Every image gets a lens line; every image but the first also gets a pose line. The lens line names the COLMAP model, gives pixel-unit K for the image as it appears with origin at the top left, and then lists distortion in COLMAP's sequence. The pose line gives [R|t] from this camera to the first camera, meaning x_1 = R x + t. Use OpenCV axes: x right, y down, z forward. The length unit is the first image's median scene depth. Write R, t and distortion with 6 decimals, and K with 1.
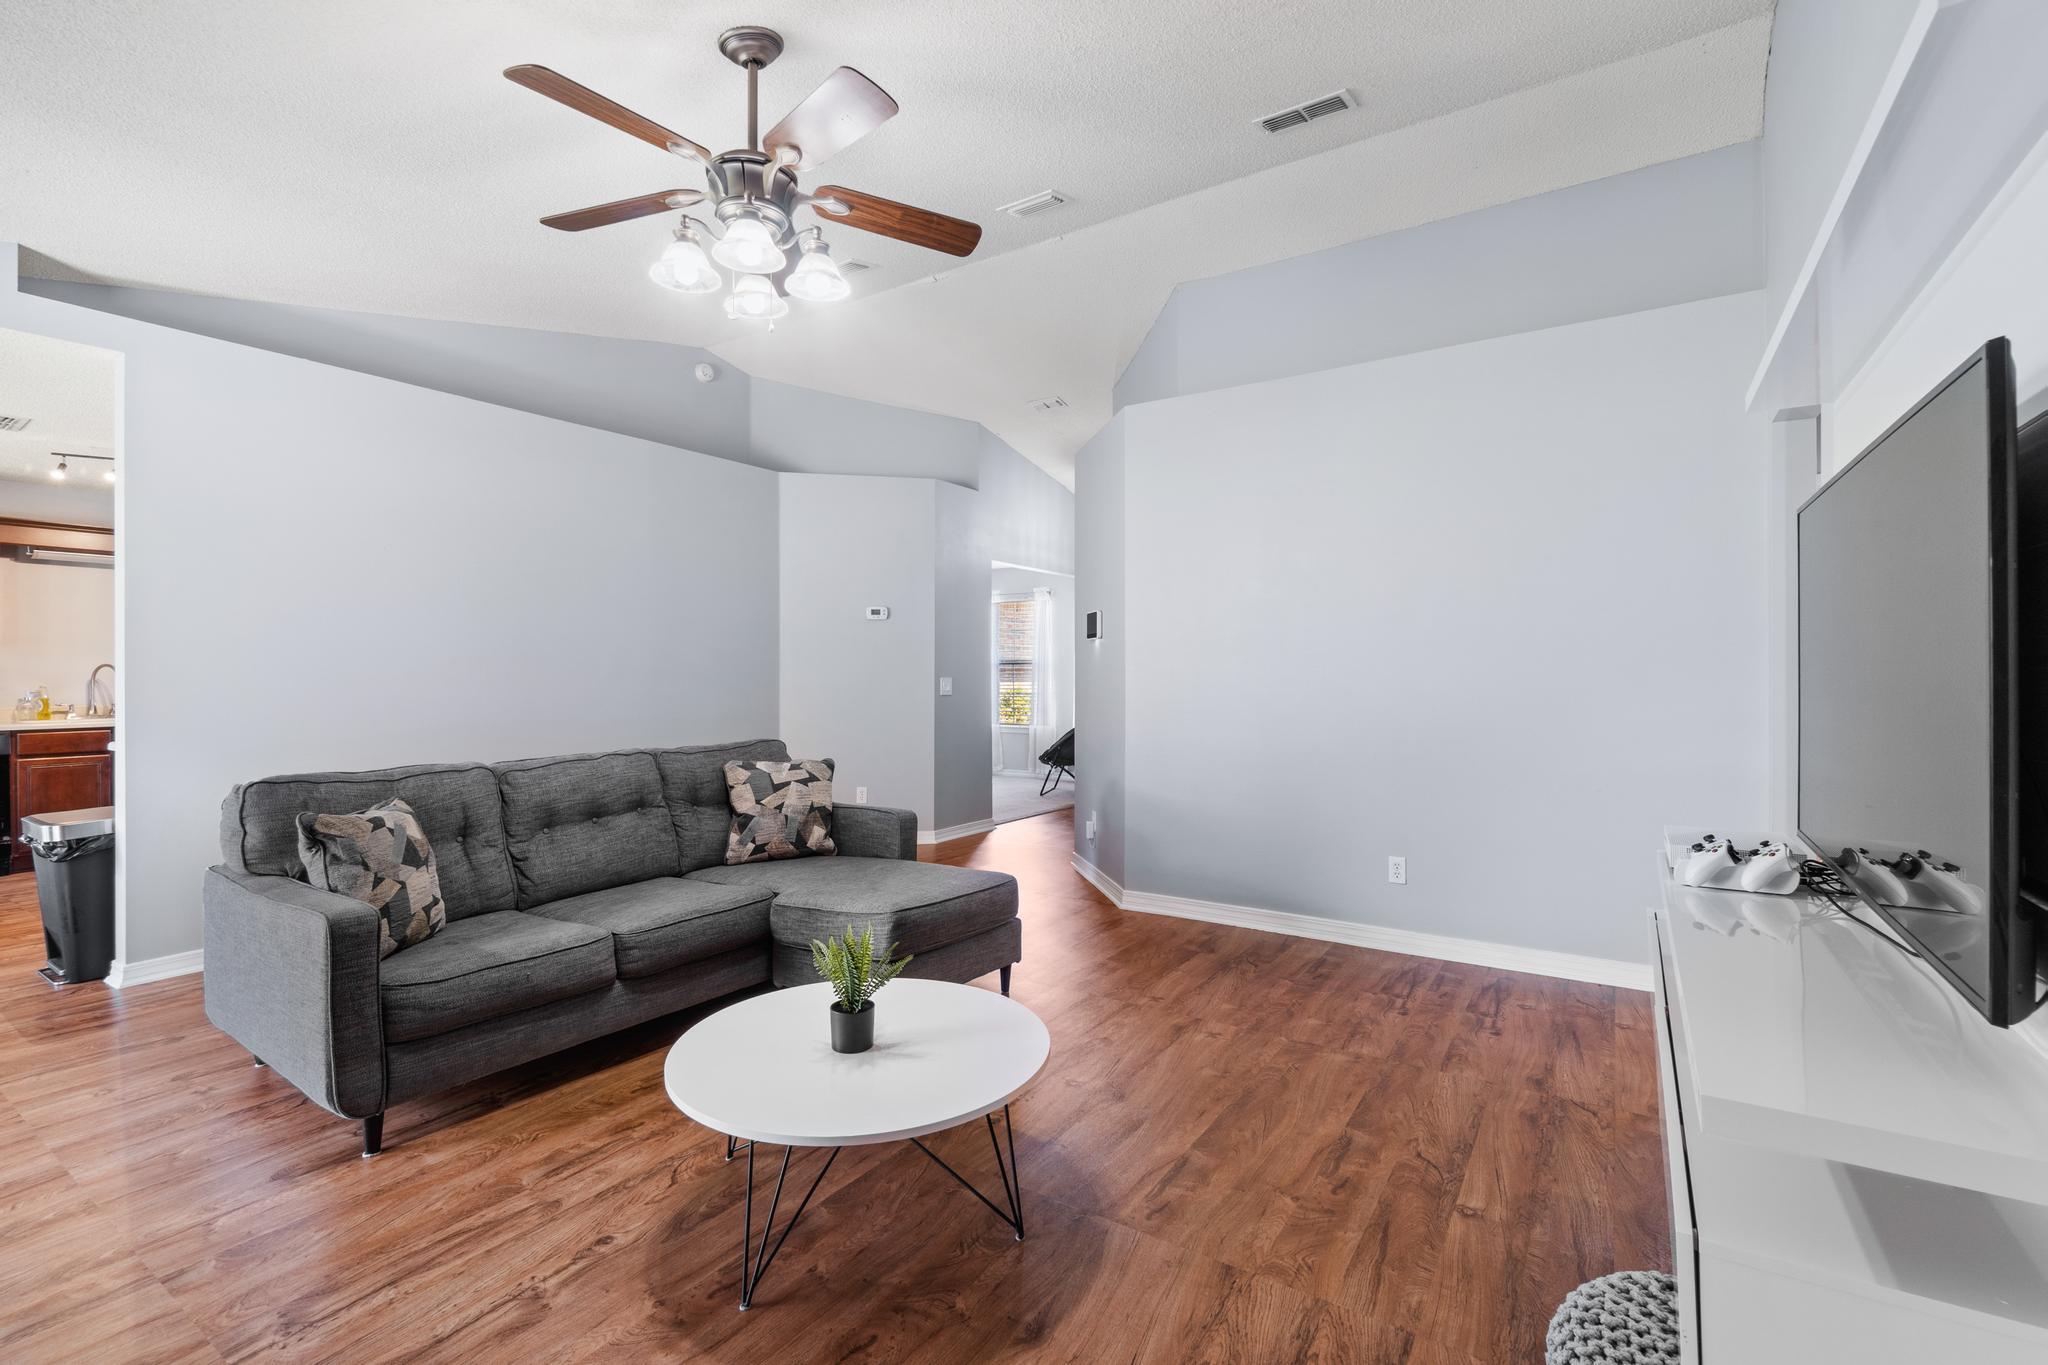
lens RADIAL K [[914.2, 0, 1015.4], [0, 914.2, 669.7], [0, 0, 1]] dist [-0.000974, 0.000079]
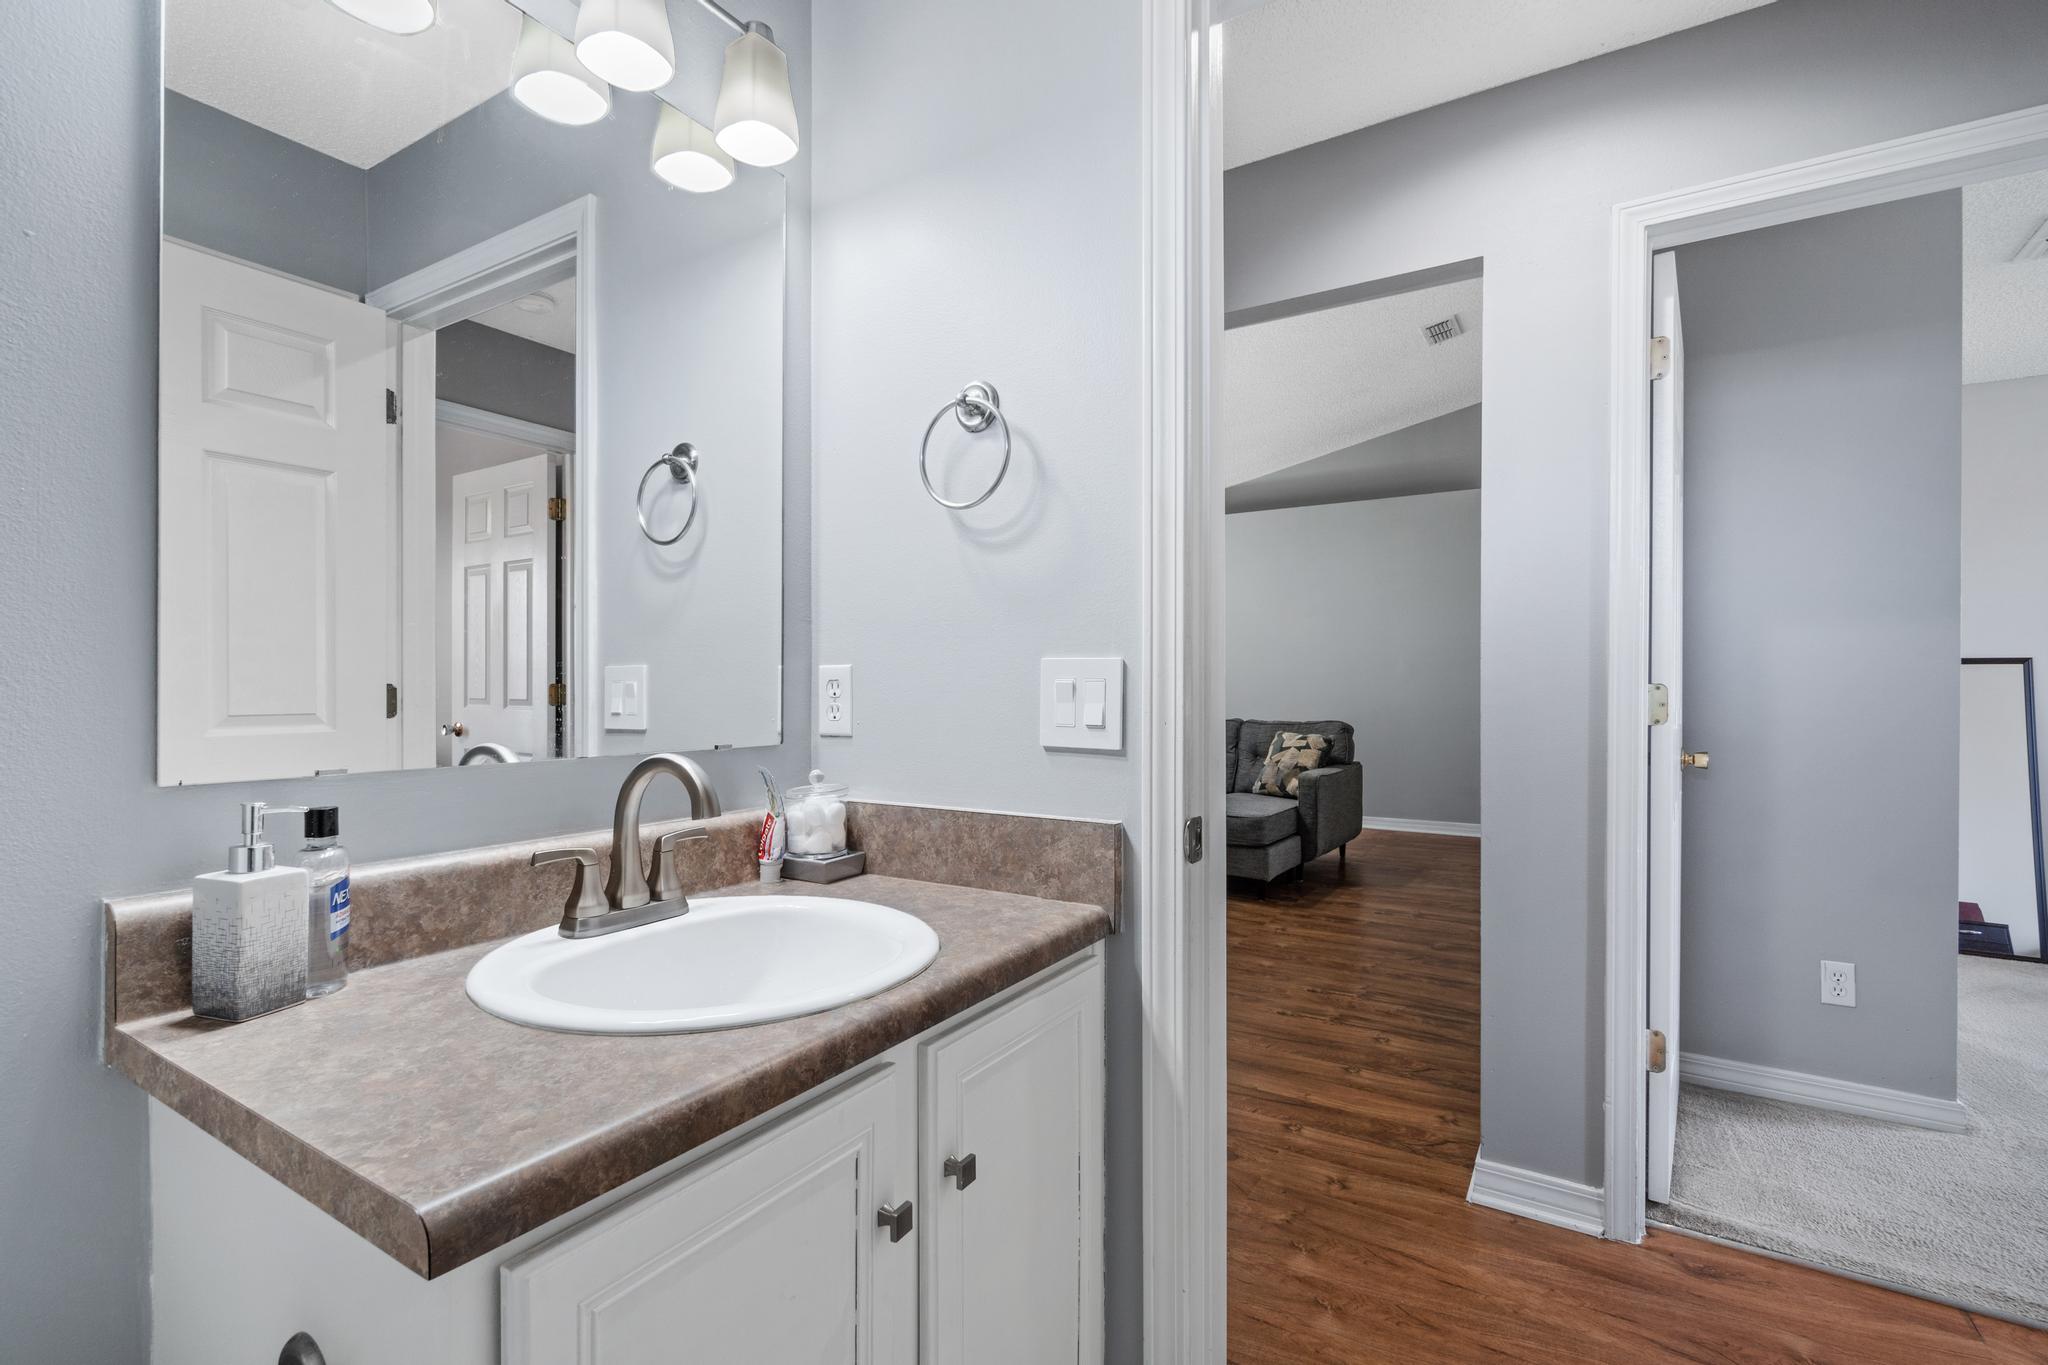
lens RADIAL K [[914.2, 0, 1004.5], [0, 914.2, 689.4], [0, 0, 1]] dist [-0.000974, 0.000079]
pose [[0.001233, 0.007487, -0.999971, 1.559365], [0.007678, 0.999942, 0.007496, 0.019614], [0.999970, -0.007687, 0.001175, 0.684737]]
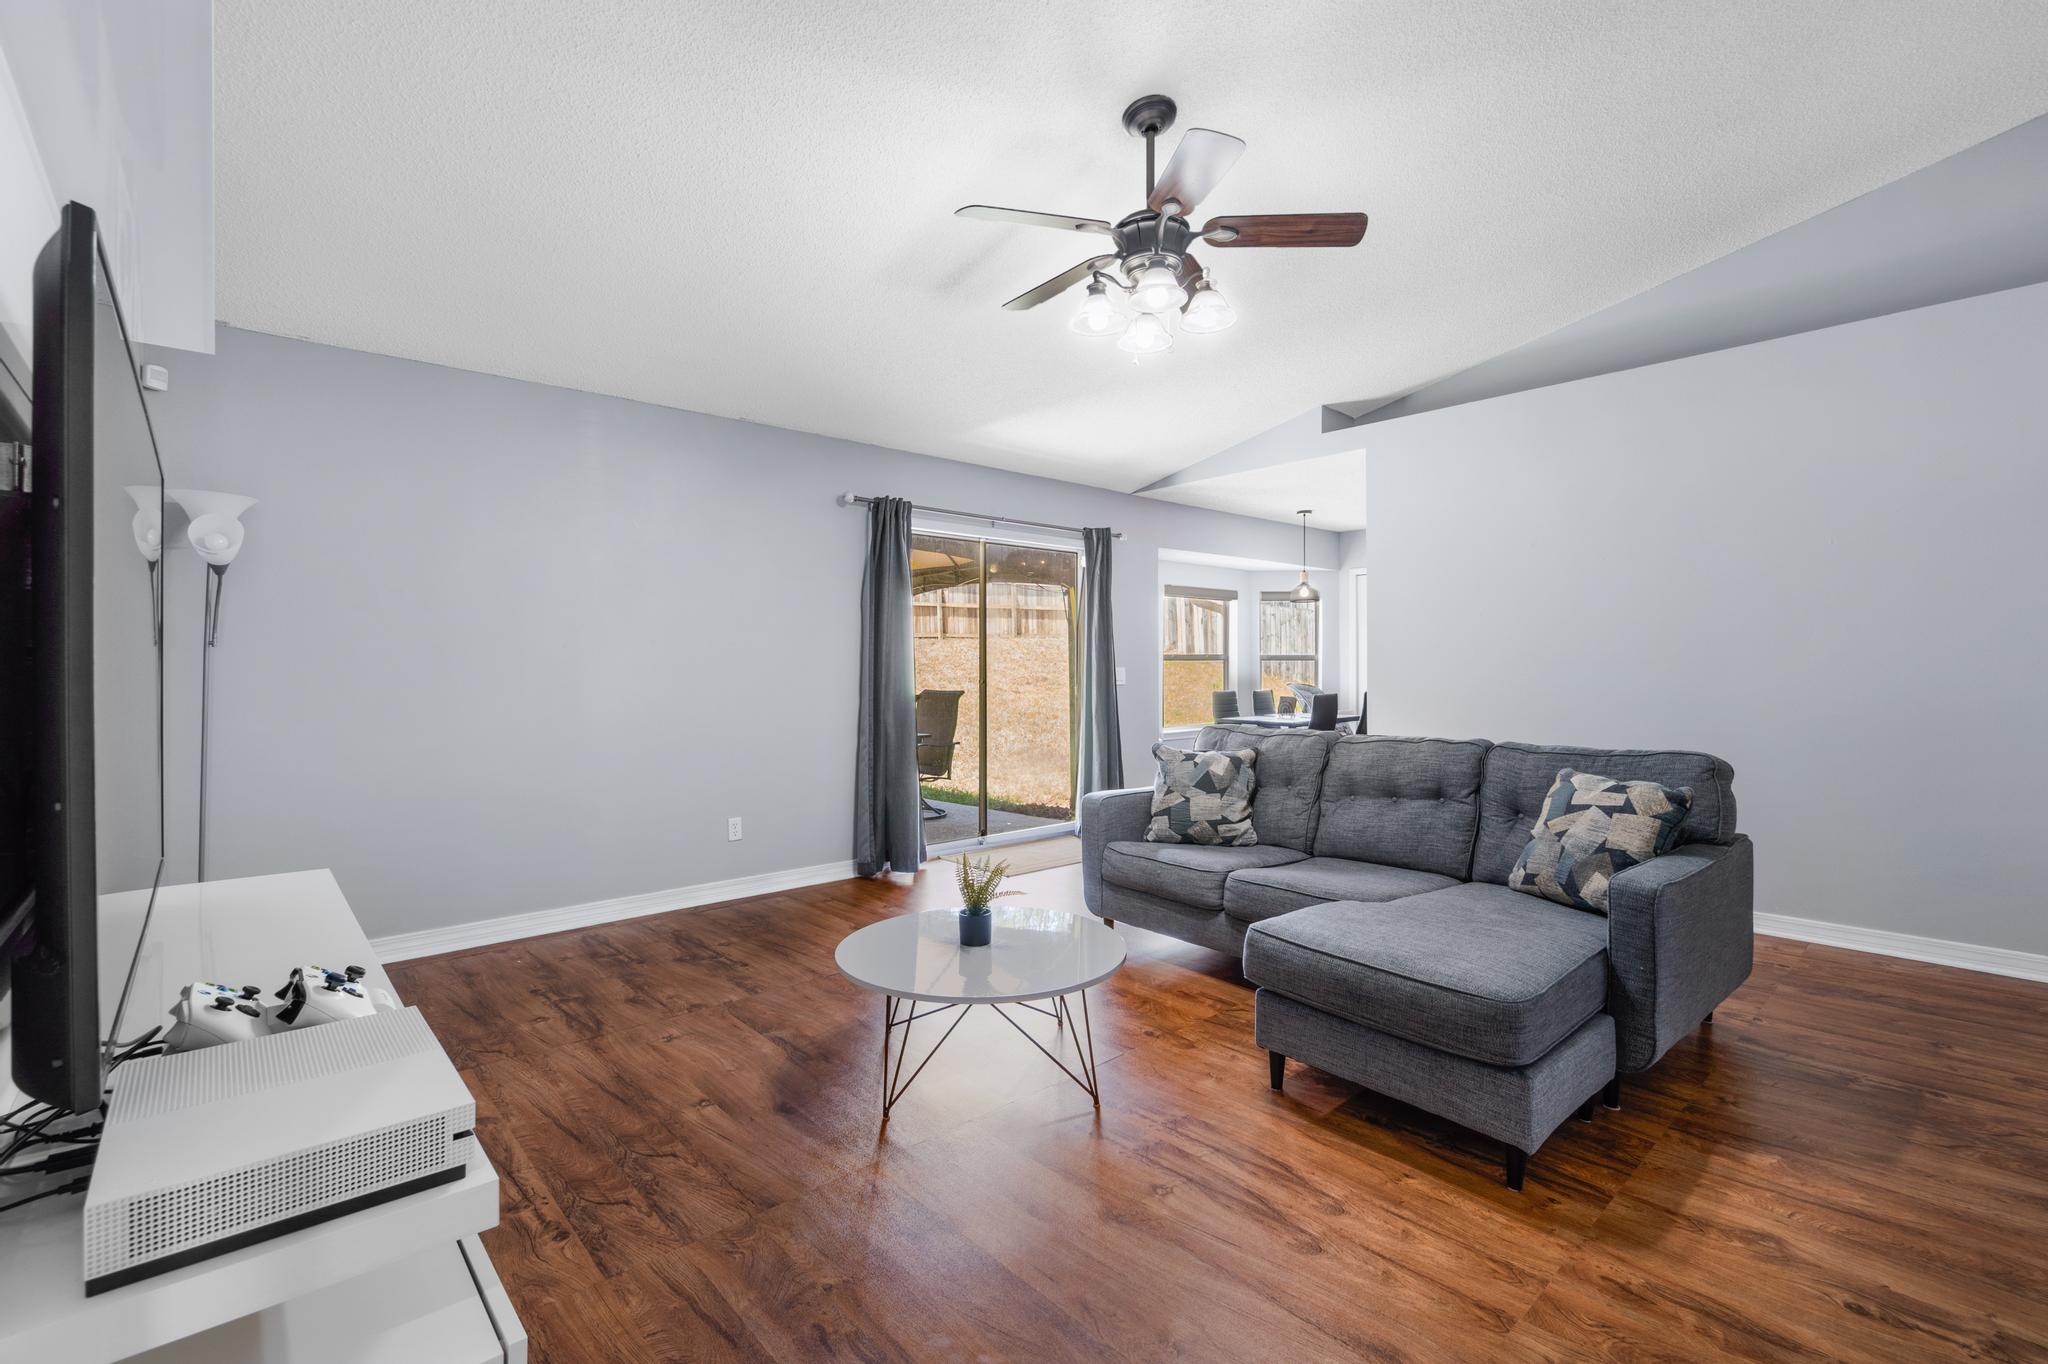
lens RADIAL K [[914.2, 0, 1016.9], [0, 914.2, 652.6], [0, 0, 1]] dist [-0.000974, 0.000079]
pose [[-0.255735, -0.009969, -0.966696, 0.736075], [0.008466, 0.999885, -0.012551, 0.007150], [0.966710, -0.011393, -0.255621, 0.948829]]
